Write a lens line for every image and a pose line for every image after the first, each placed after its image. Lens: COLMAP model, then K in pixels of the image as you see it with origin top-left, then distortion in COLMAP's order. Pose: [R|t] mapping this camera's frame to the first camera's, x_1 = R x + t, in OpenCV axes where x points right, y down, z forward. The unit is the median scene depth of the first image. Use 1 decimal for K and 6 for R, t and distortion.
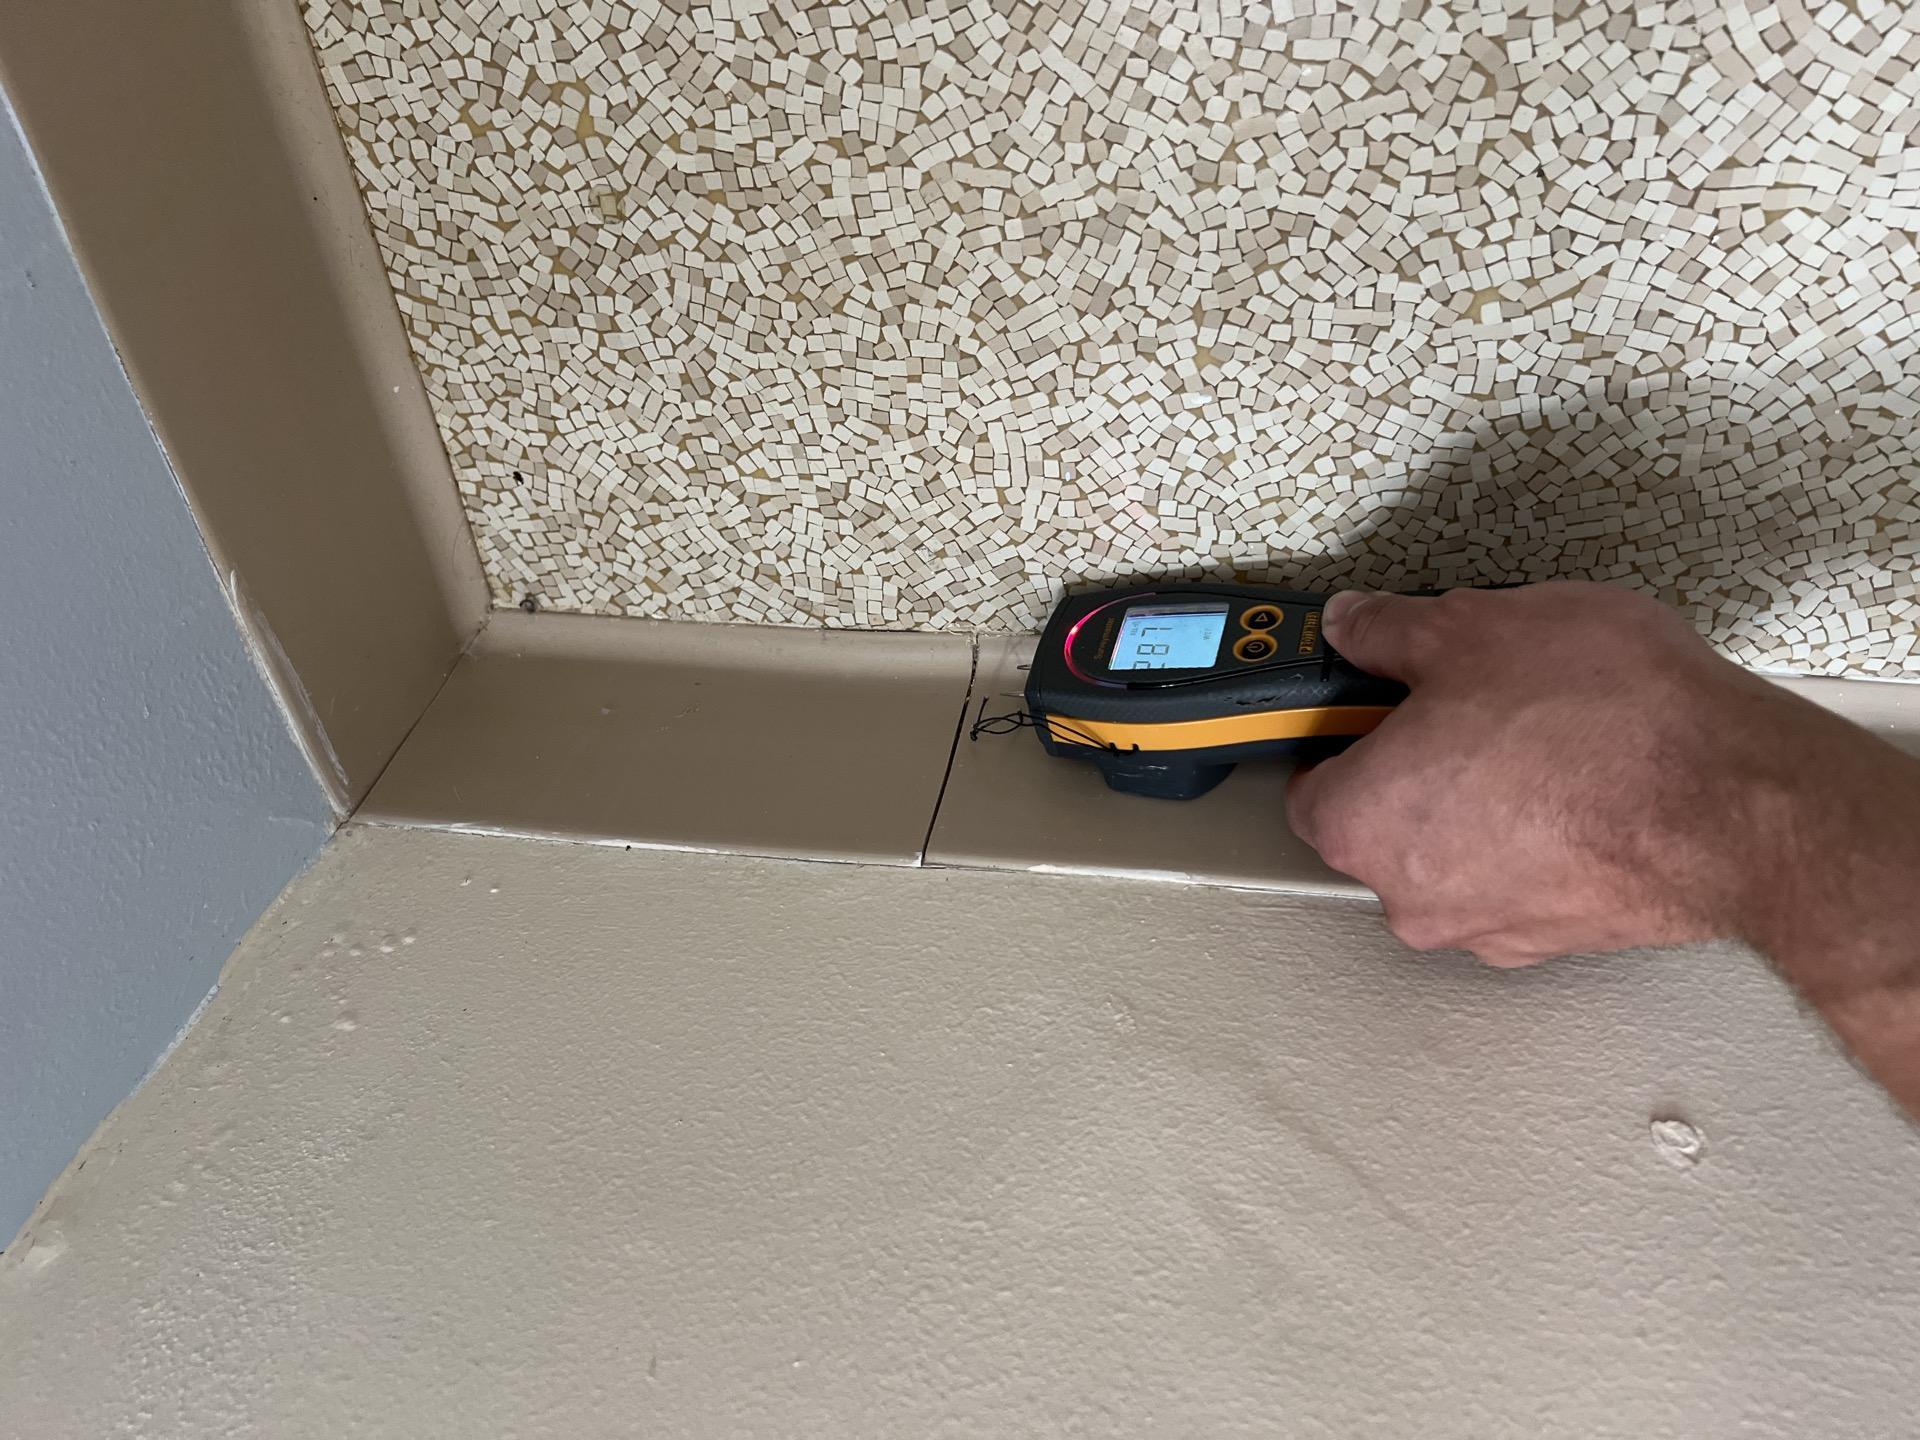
lens RADIAL K [[1453.1, 0, 960.6], [0, 1453.1, 720.2], [0, 0, 1]] dist [0.000462, 0.000022]
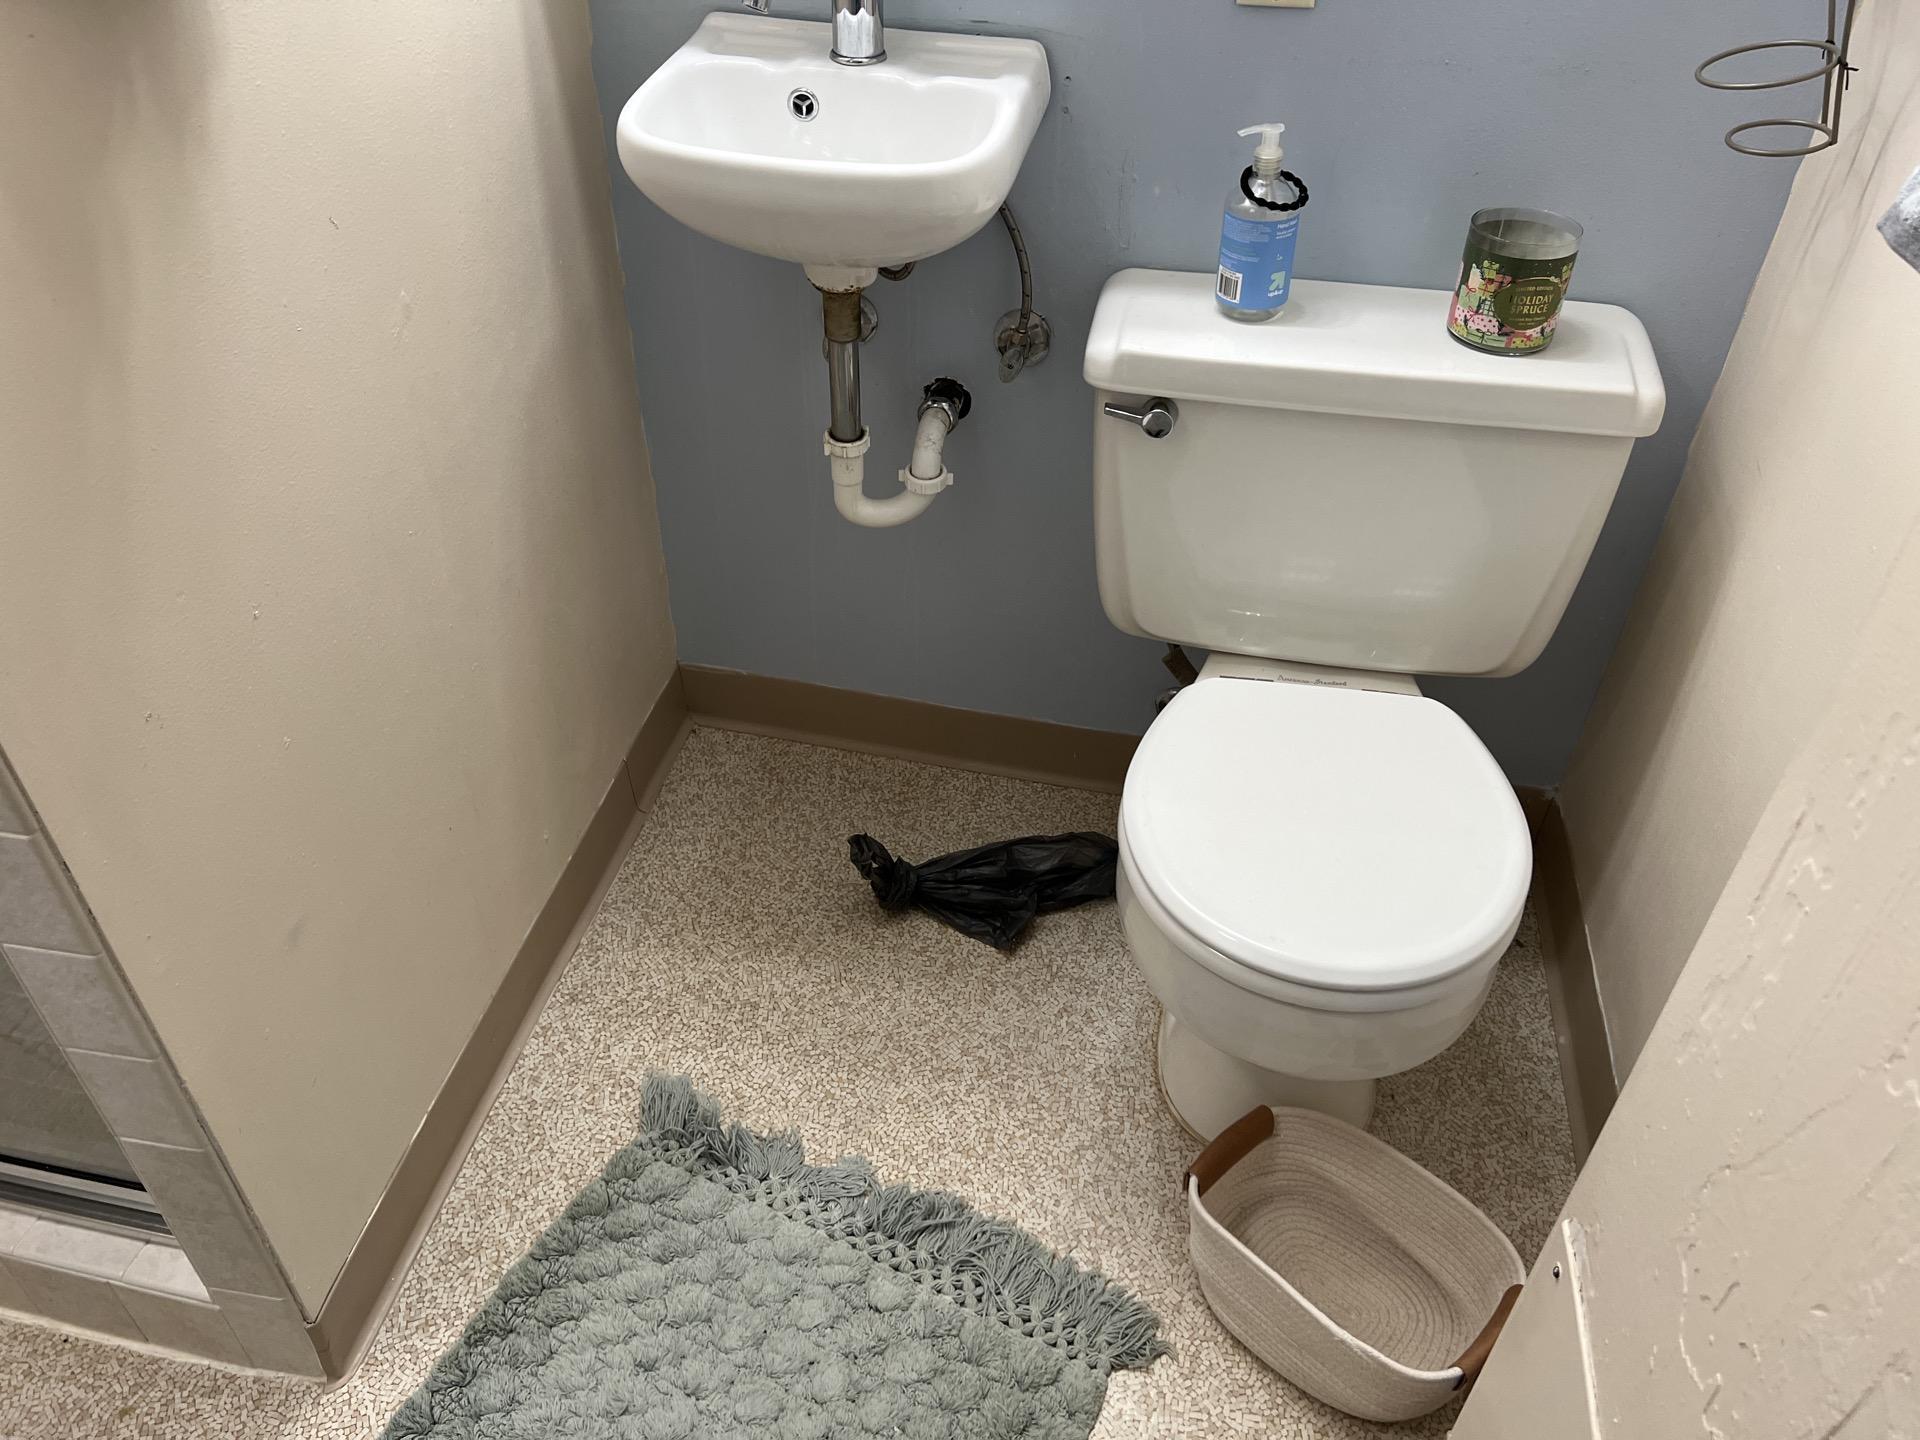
lens RADIAL K [[1453.1, 0, 956.8], [0, 1453.1, 718.0], [0, 0, 1]] dist [0.000462, 0.000022]
pose [[-0.279138, 0.759945, -0.586998, 1.903442], [-0.748873, -0.554916, -0.362295, 0.889420], [-0.601058, 0.338457, 0.724000, -2.418605]]
